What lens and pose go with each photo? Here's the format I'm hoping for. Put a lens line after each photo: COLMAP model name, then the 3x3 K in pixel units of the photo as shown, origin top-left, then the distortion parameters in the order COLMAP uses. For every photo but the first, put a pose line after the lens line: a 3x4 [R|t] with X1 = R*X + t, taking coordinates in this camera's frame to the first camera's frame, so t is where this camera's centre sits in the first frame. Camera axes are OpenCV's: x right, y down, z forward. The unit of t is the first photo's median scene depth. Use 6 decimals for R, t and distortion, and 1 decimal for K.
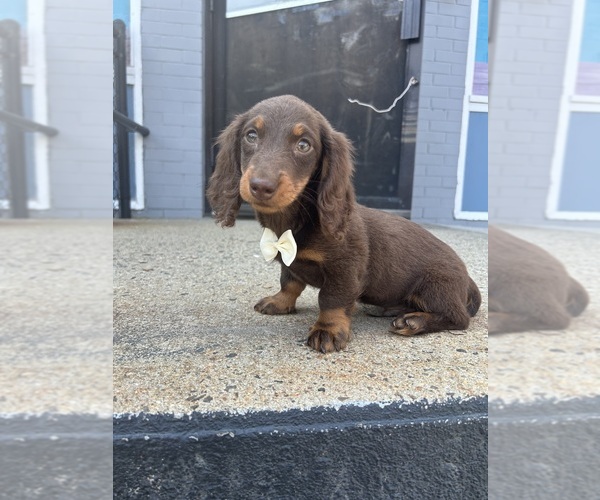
lens RADIAL K [[383.5, 0, 303.8], [0, 383.5, 251.9], [0, 0, 1]] dist [0.018280, -0.040015]
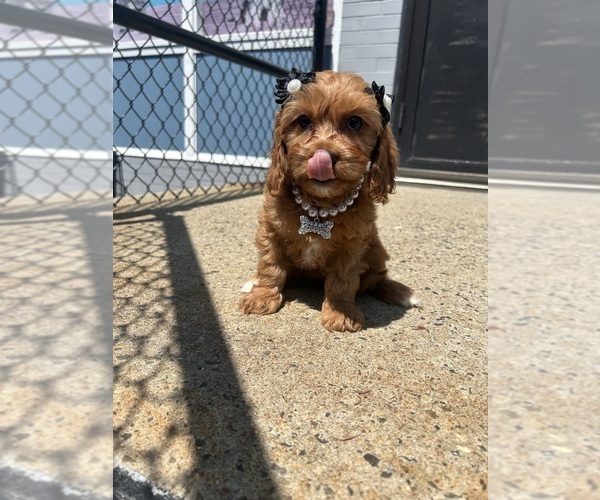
lens RADIAL K [[383.5, 0, 298.3], [0, 383.5, 253.5], [0, 0, 1]] dist [0.018280, -0.040015]
pose [[0.833437, 0.165329, -0.527304, 0.600510], [-0.108973, 0.984631, 0.136479, -0.149706], [0.541764, -0.056285, 0.838644, 0.439889]]
